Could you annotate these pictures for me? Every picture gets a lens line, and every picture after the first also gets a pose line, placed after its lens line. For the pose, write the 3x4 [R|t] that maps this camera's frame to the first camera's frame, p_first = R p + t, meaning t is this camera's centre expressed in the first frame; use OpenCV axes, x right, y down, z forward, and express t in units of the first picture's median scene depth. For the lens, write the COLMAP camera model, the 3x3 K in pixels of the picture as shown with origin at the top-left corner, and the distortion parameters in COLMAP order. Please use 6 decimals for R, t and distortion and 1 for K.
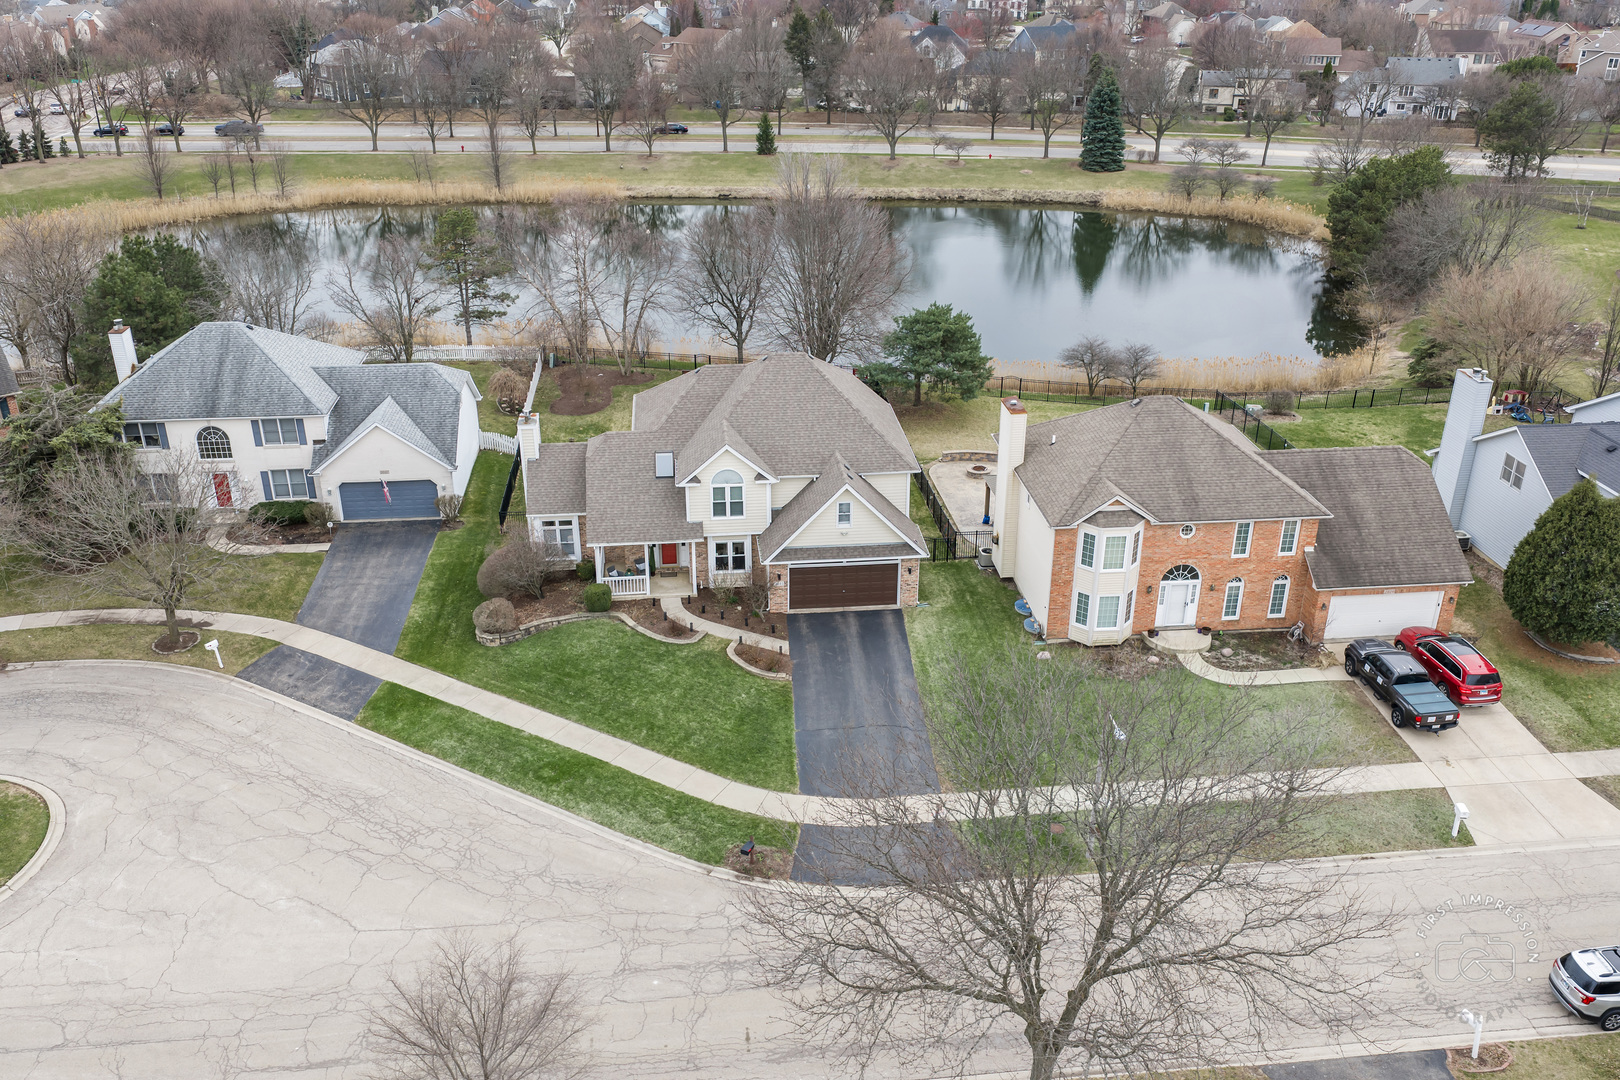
lens RADIAL K [[1336.8, 0, 818.3], [0, 1336.8, 513.8], [0, 0, 1]] dist [0.019938, -0.039990]
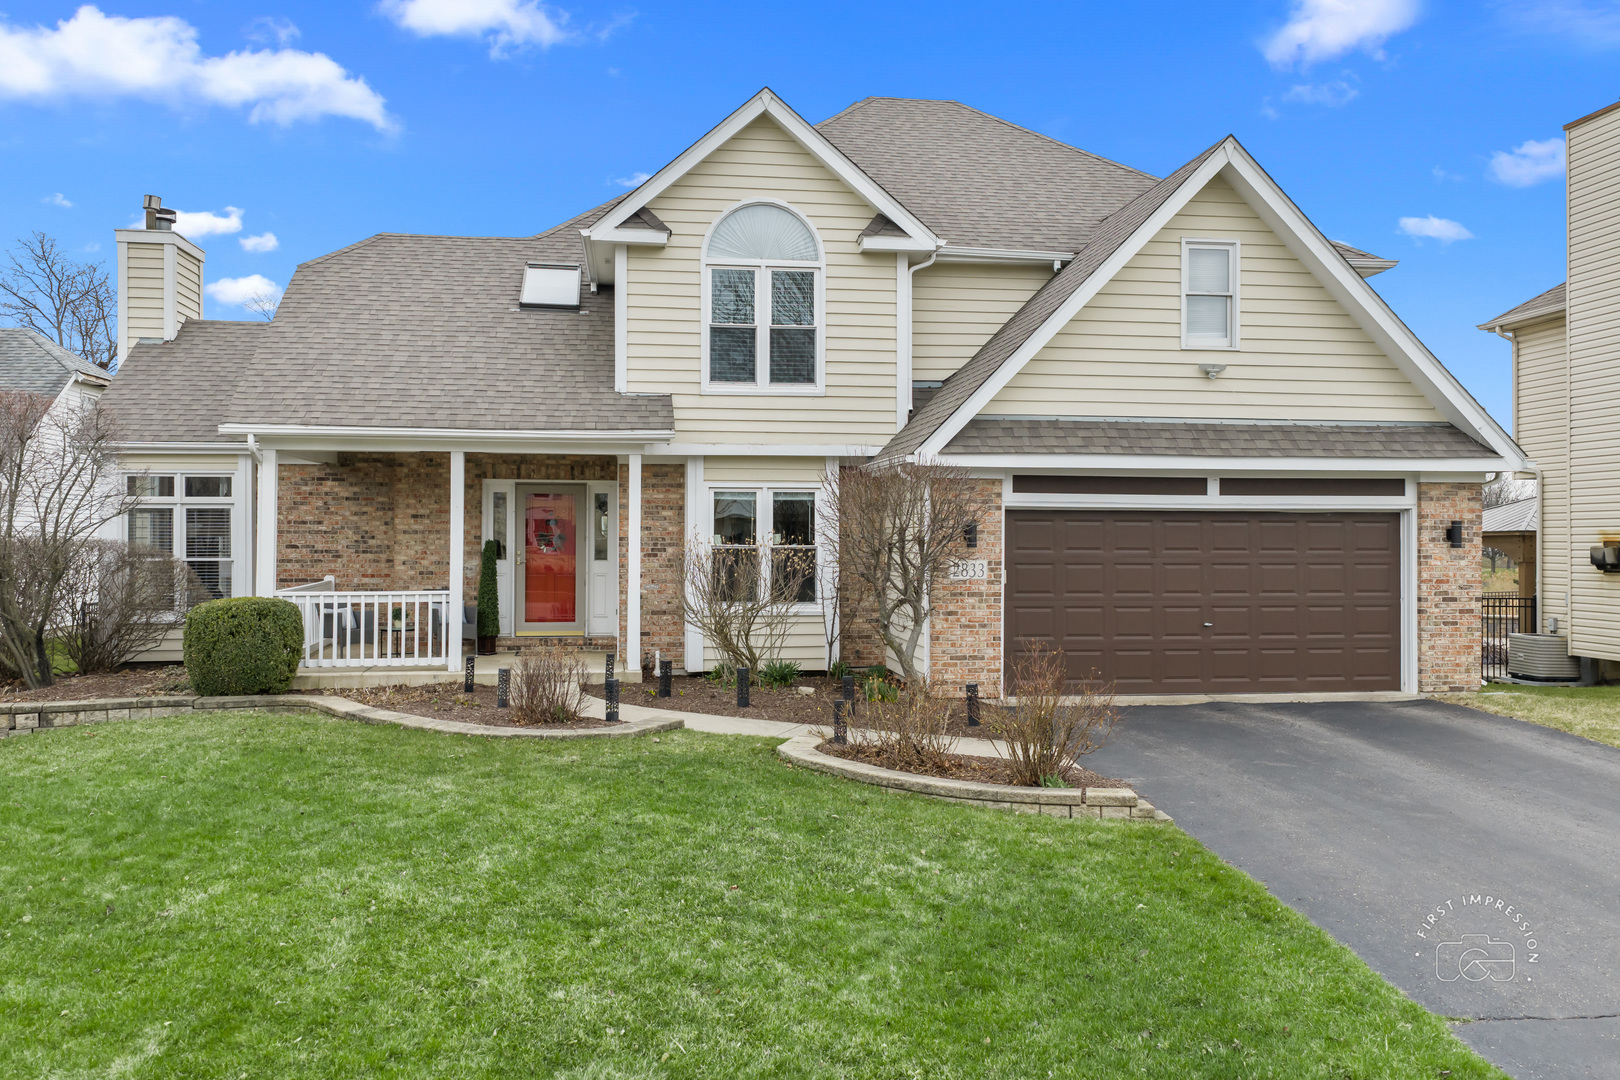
lens RADIAL K [[1336.8, 0, 818.3], [0, 1336.8, 513.8], [0, 0, 1]] dist [0.019938, -0.039990]
pose [[0.999362, -0.001690, 0.035666, -0.066054], [0.016694, 0.905101, -0.424869, 0.148223], [-0.031564, 0.425193, 0.904552, 0.757522]]
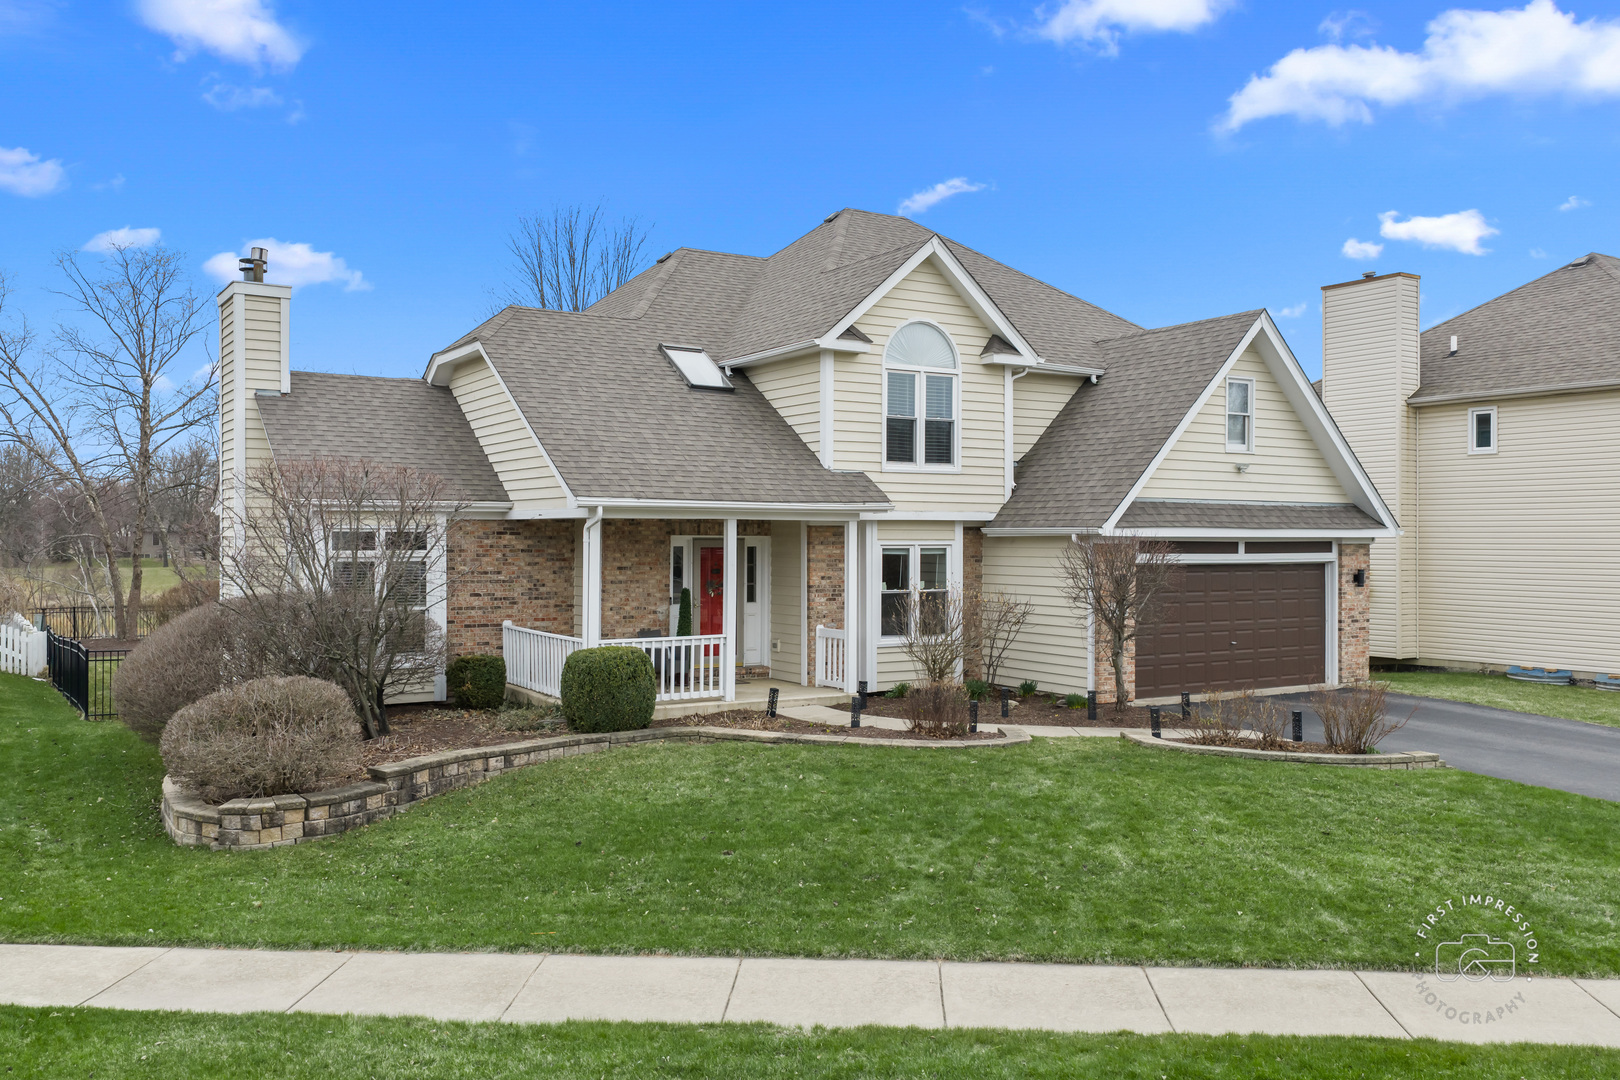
lens RADIAL K [[1336.8, 0, 818.3], [0, 1336.8, 513.8], [0, 0, 1]] dist [0.019938, -0.039990]
pose [[0.897558, 0.005545, 0.440861, -0.252543], [0.182231, 0.905848, -0.382401, 0.148000], [-0.401474, 0.423566, 0.812041, 0.725874]]
